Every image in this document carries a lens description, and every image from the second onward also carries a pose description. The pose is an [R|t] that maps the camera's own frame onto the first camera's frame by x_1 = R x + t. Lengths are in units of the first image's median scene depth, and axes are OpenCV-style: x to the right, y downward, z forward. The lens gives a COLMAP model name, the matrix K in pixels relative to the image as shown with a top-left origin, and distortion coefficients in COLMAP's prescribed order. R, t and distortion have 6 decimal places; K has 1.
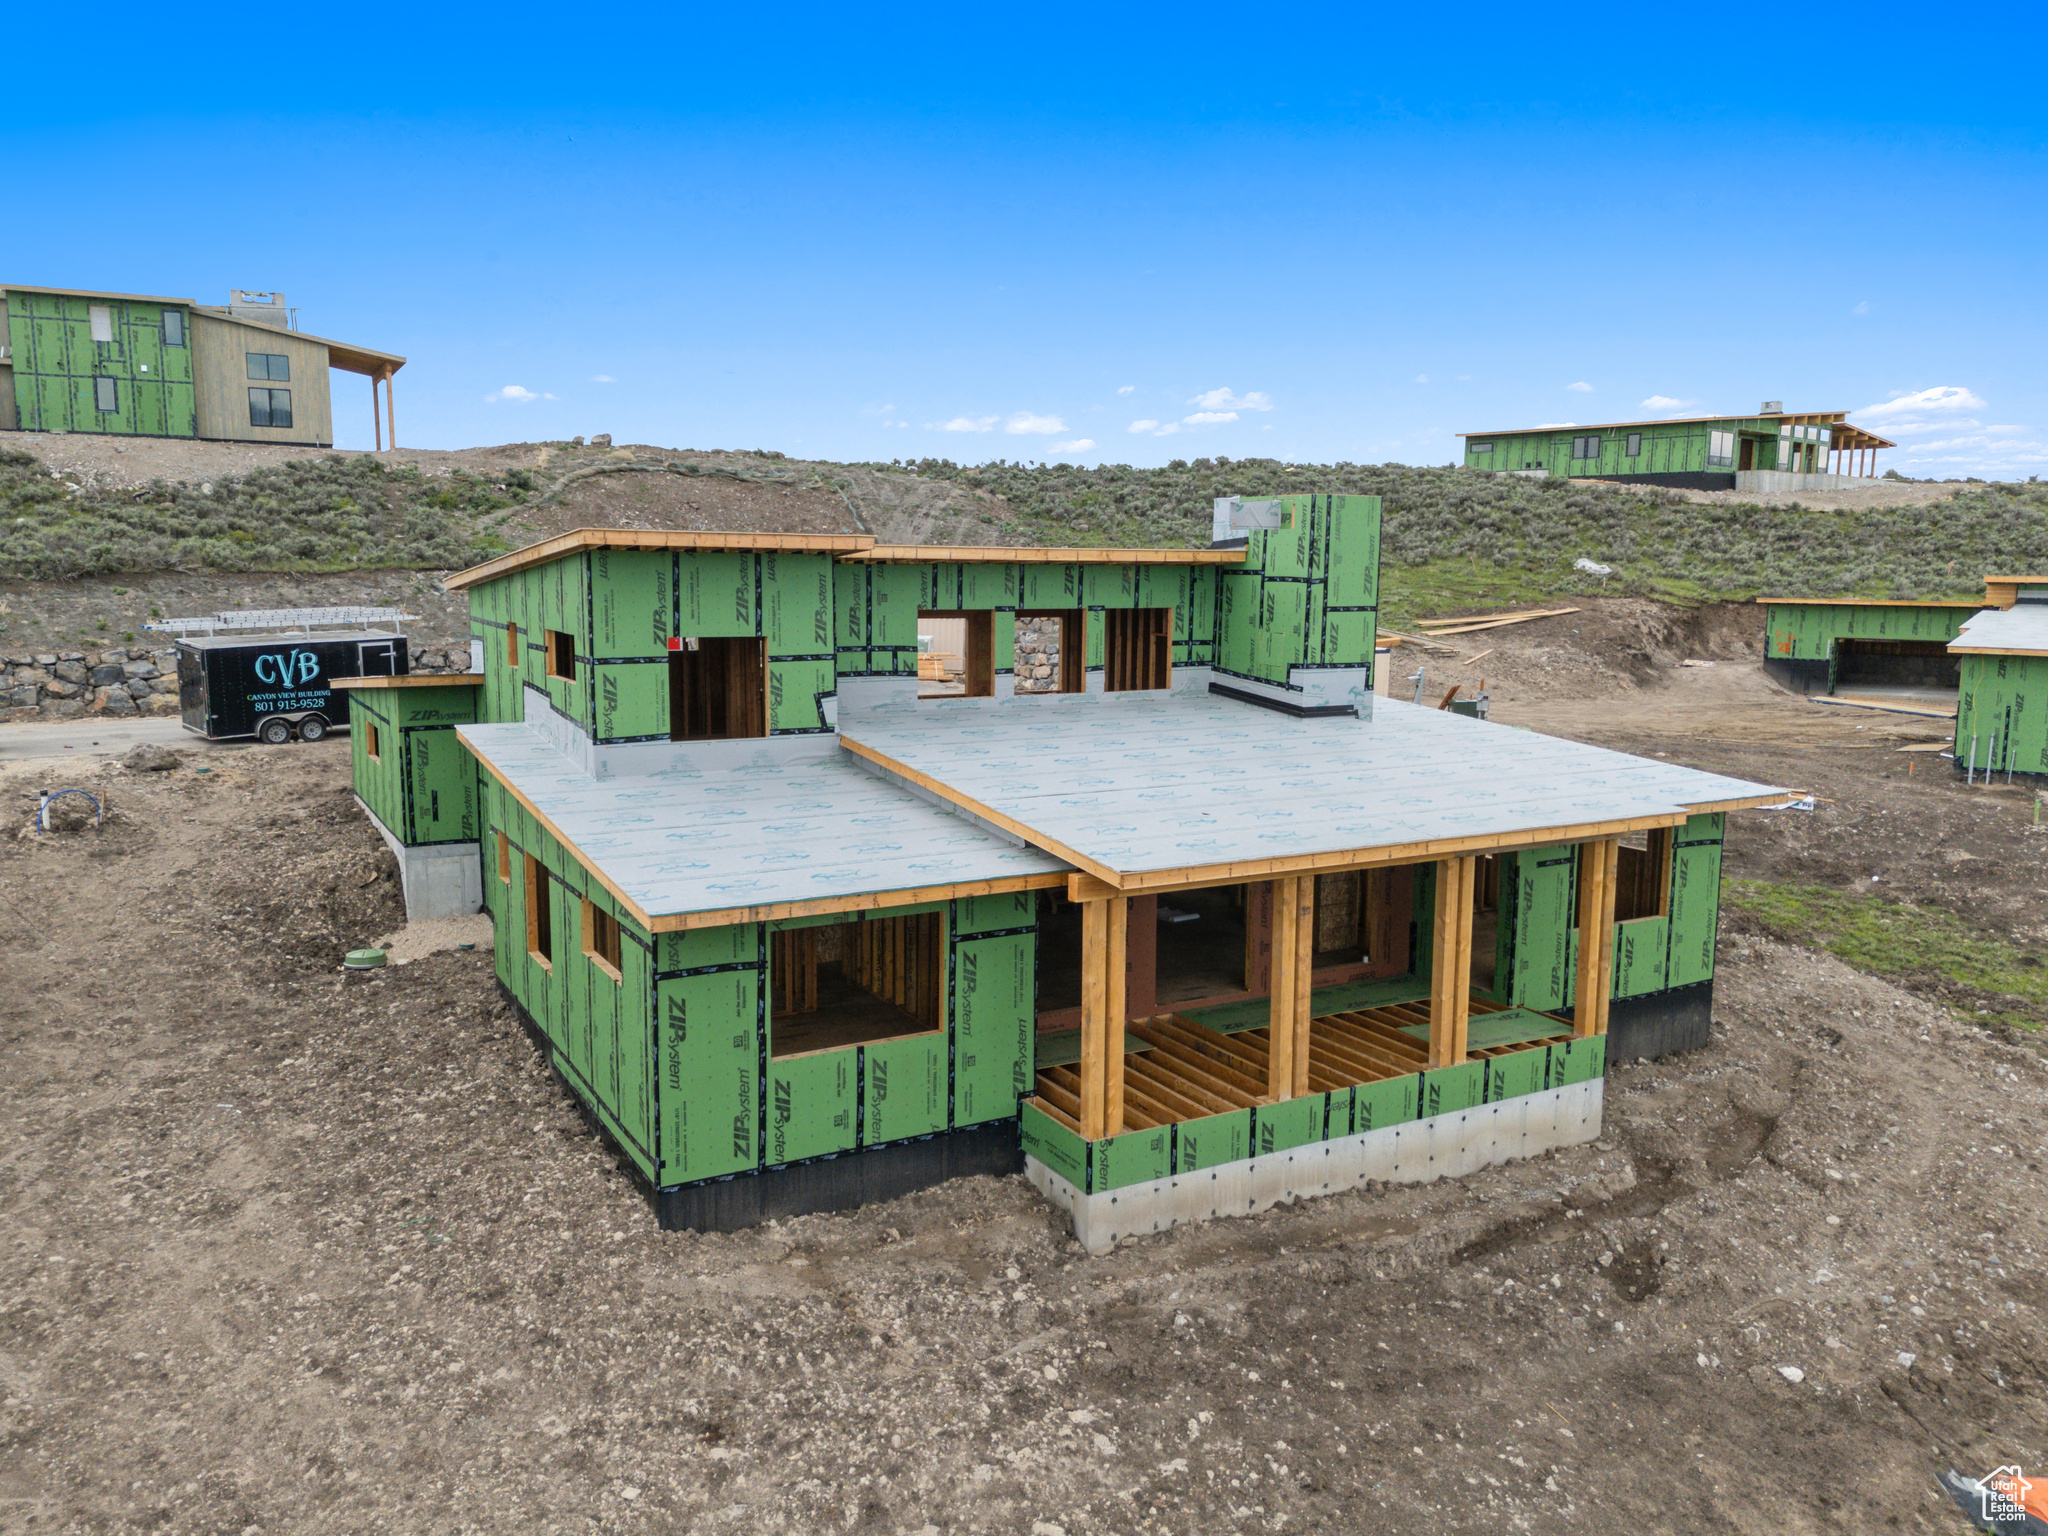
lens RADIAL K [[1497.1, 0, 1026.7], [0, 1497.1, 766.4], [0, 0, 1]] dist [0.089852, -0.098383]
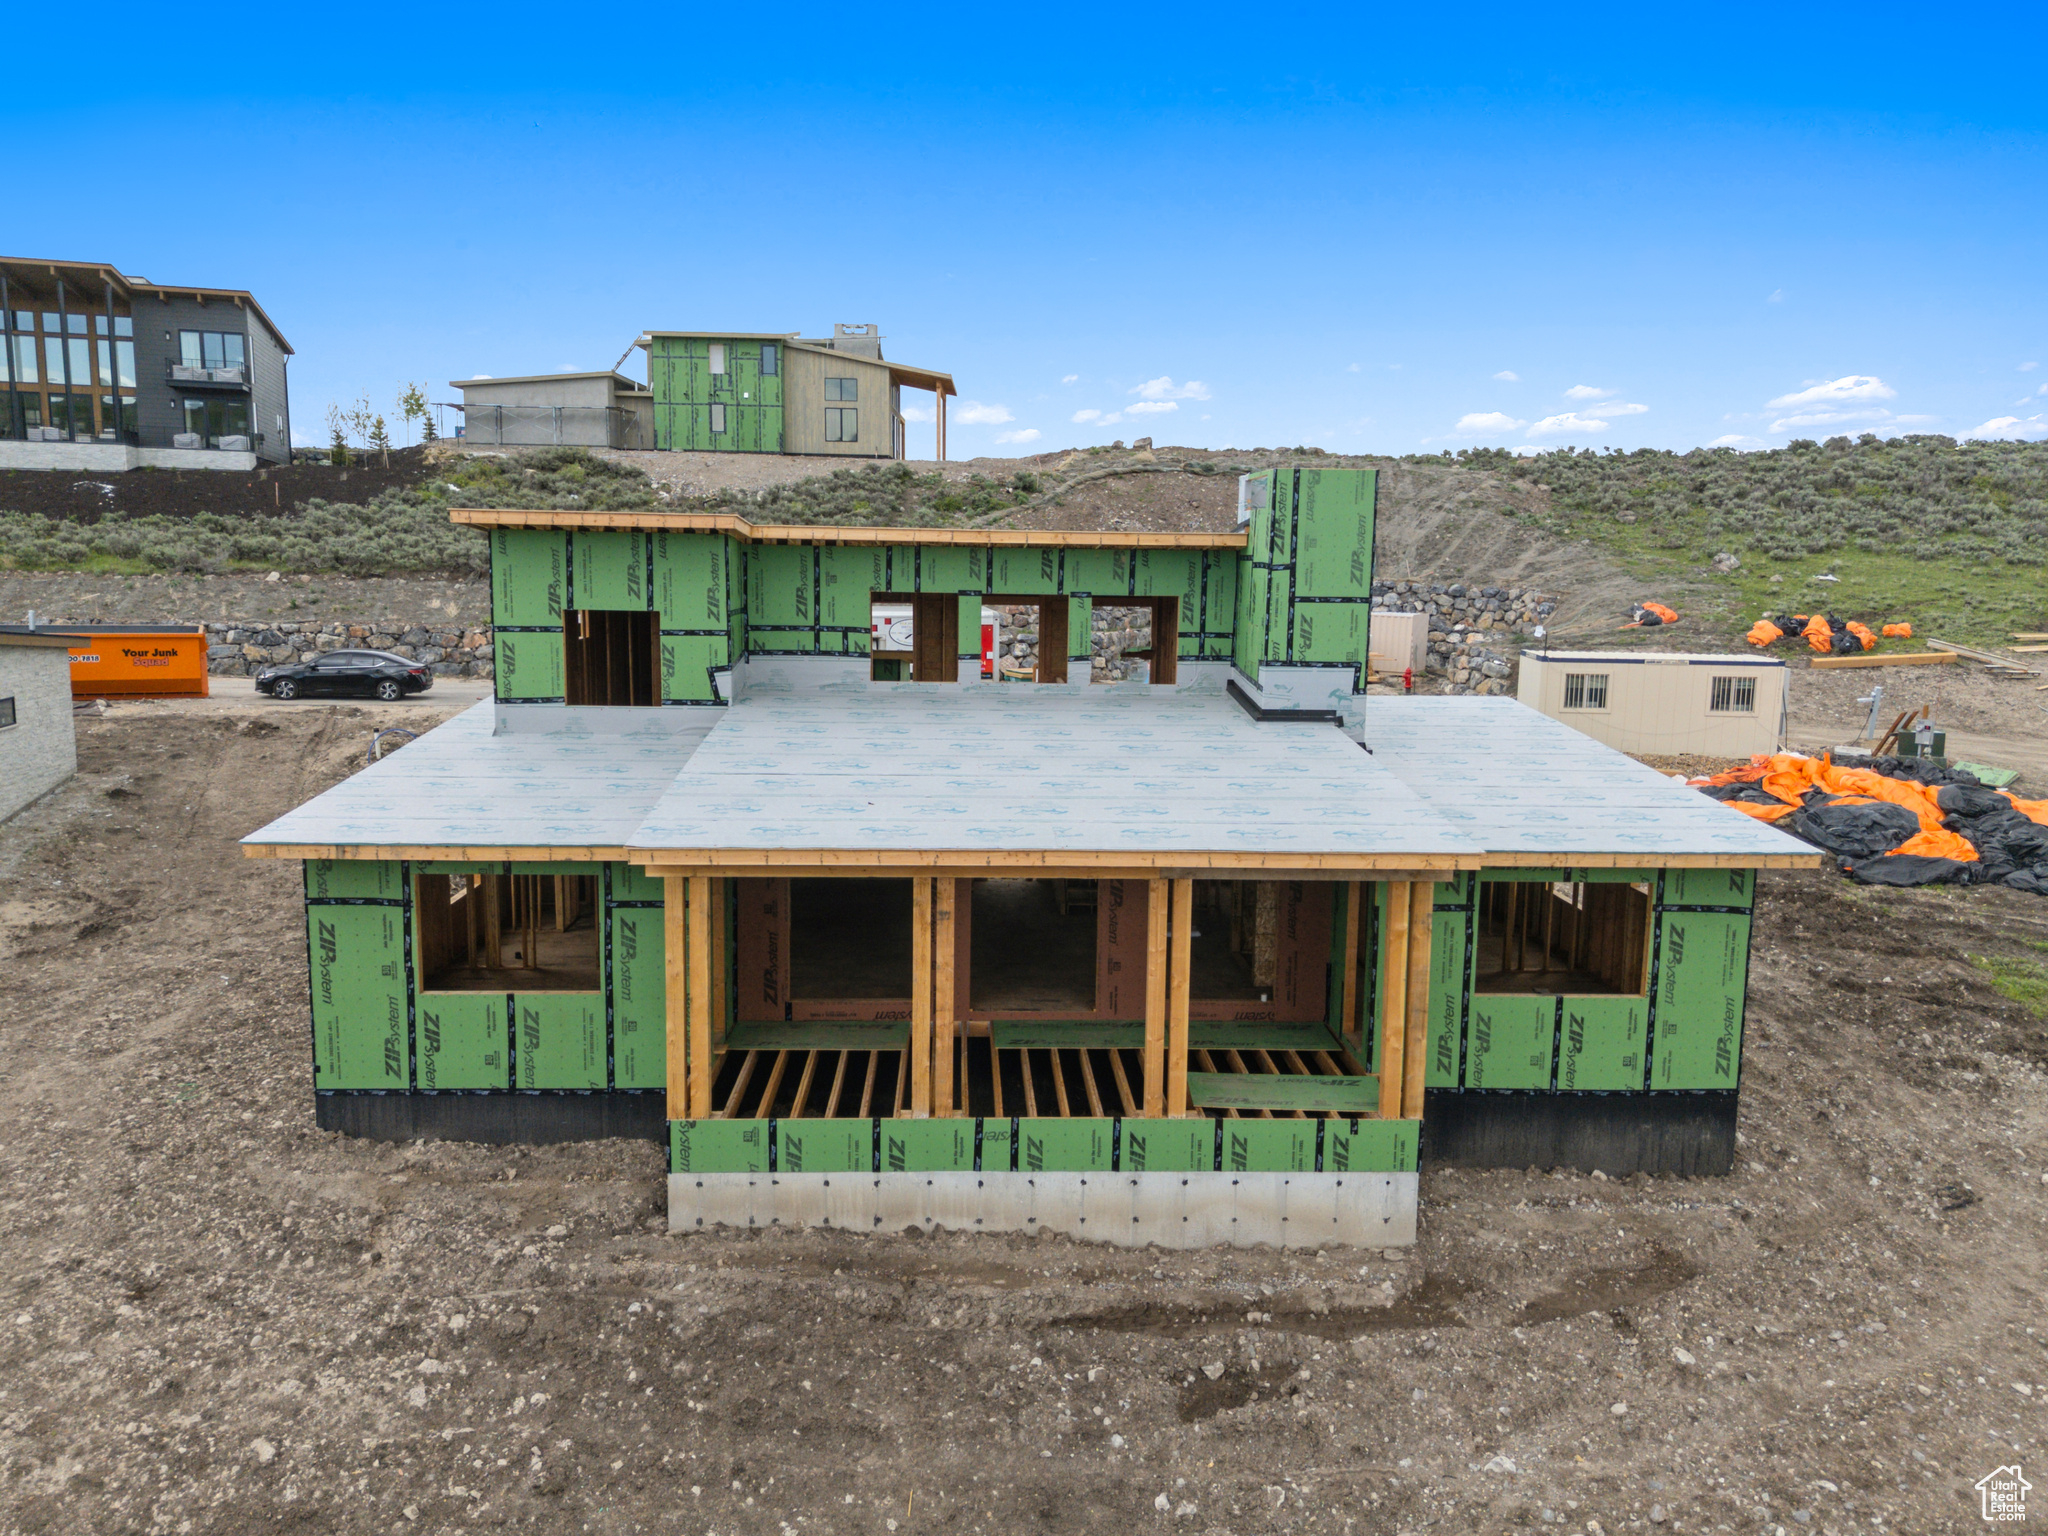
lens RADIAL K [[1498.9, 0, 1025.3], [0, 1498.9, 771.2], [0, 0, 1]] dist [0.084309, -0.078916]
pose [[0.886637, 0.069233, -0.457254, 0.490924], [-0.068930, 0.997470, 0.017368, -0.009189], [0.457299, 0.016120, 0.889167, 0.155778]]
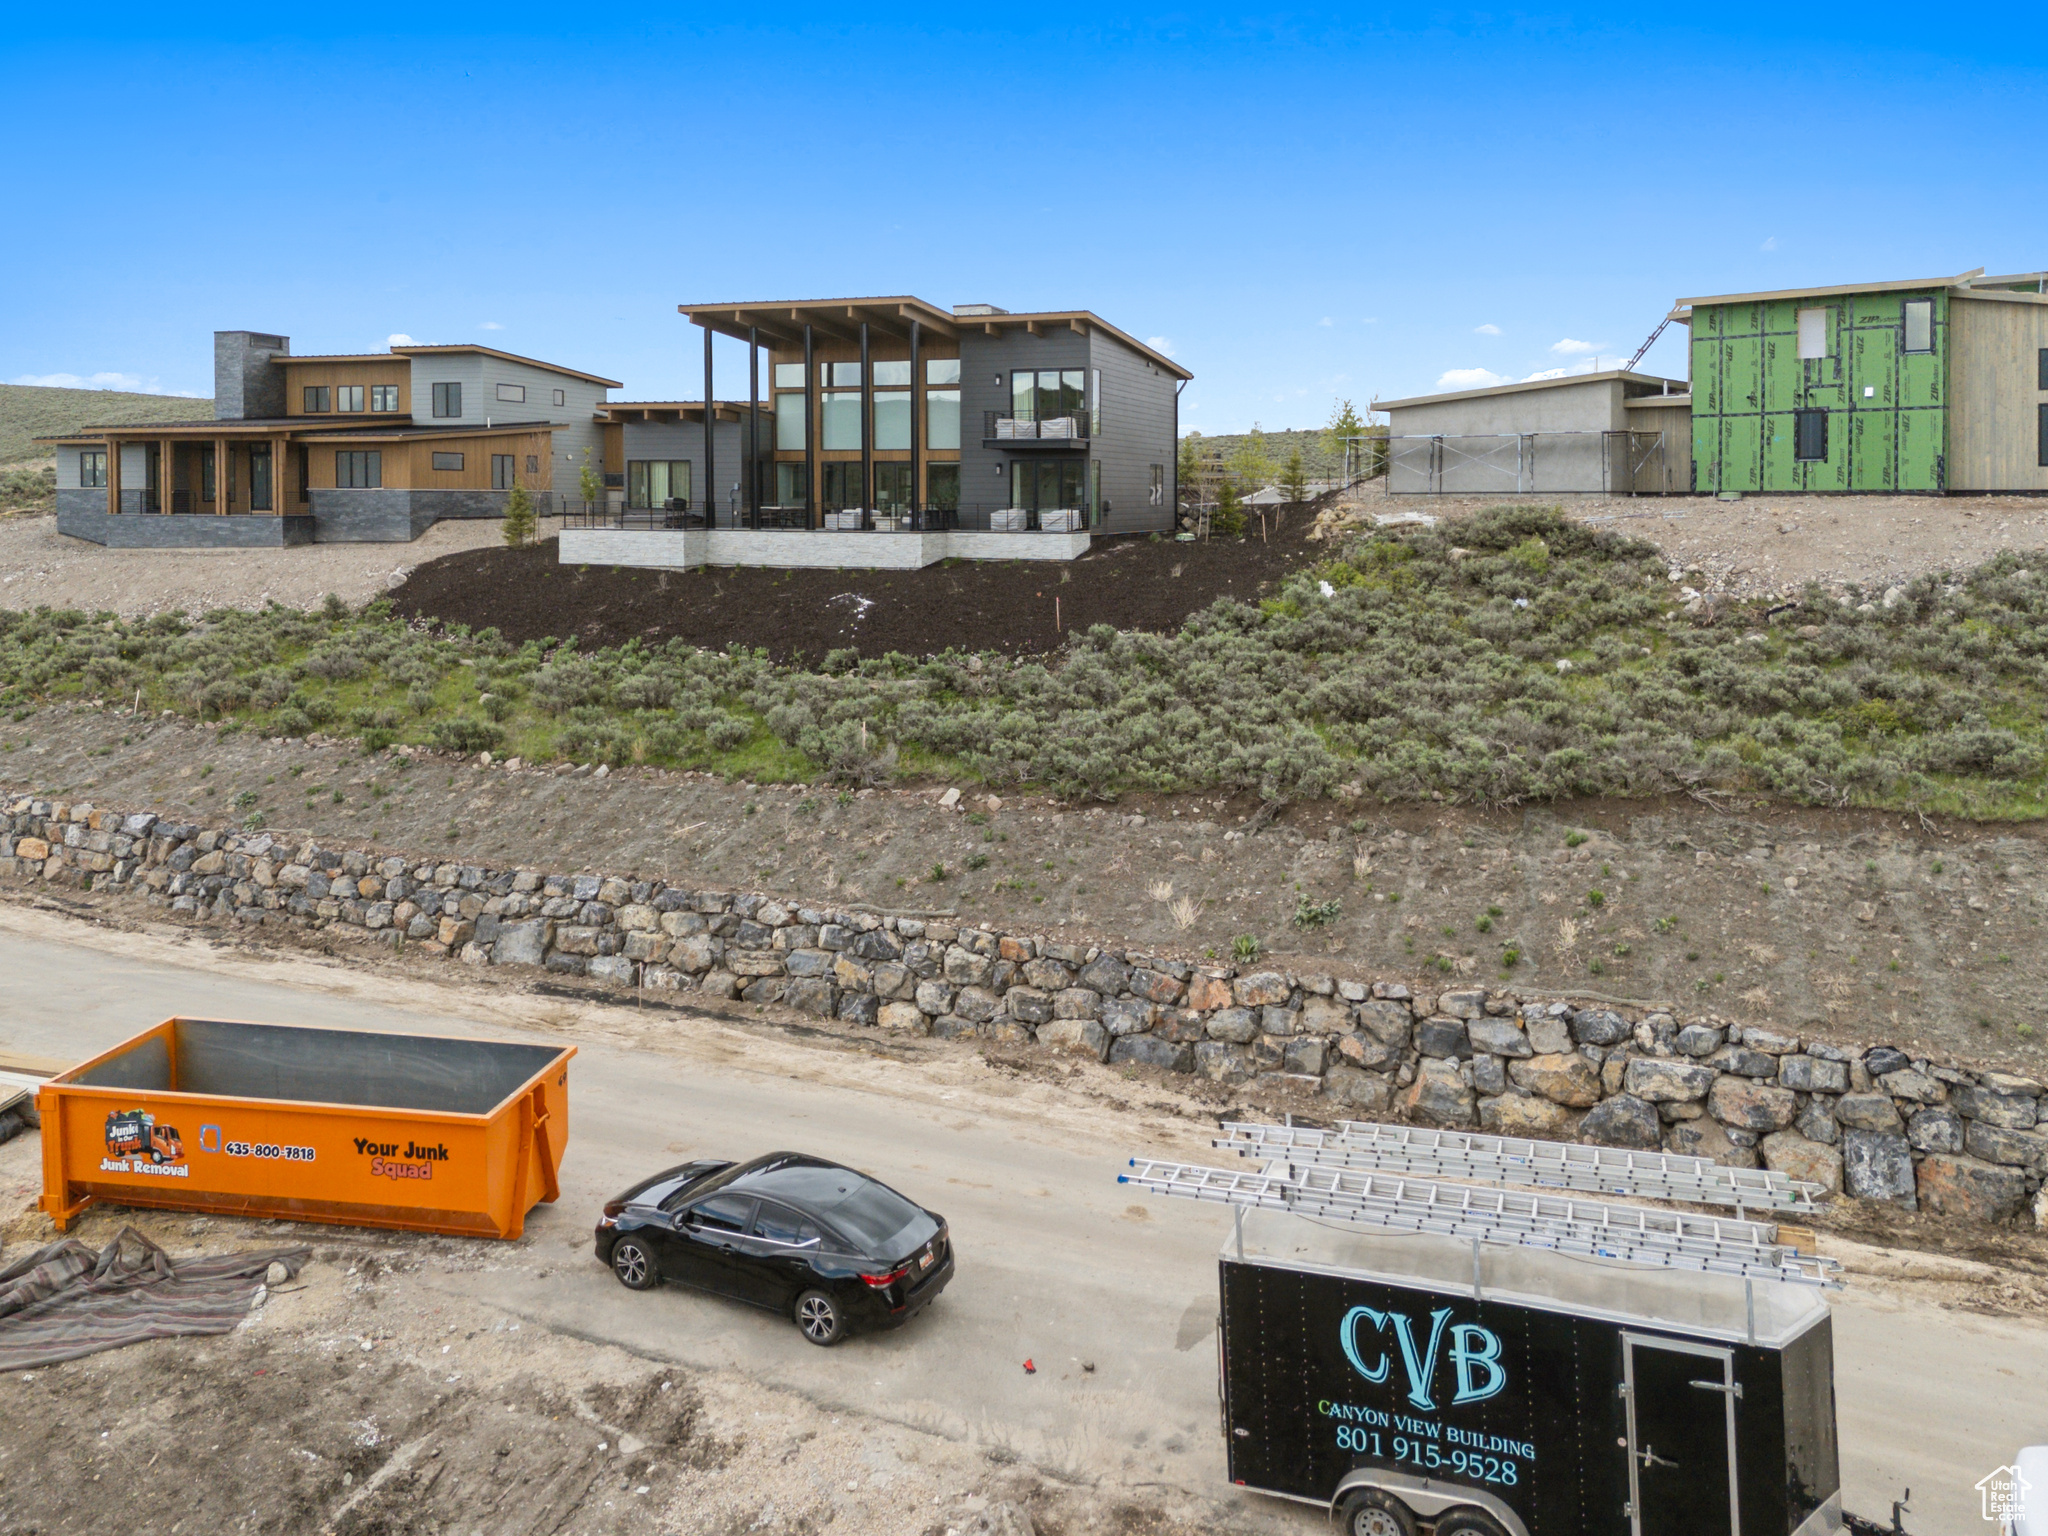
lens RADIAL K [[1575.5, 0, 1048.8], [0, 1575.5, 577.8], [0, 0, 1]] dist [0.088269, -0.057807]
pose [[0.421177, 0.033300, -0.906367, -0.280425], [-0.118530, 0.992776, -0.018604, -0.356759], [0.899200, 0.115267, 0.422081, 1.128835]]
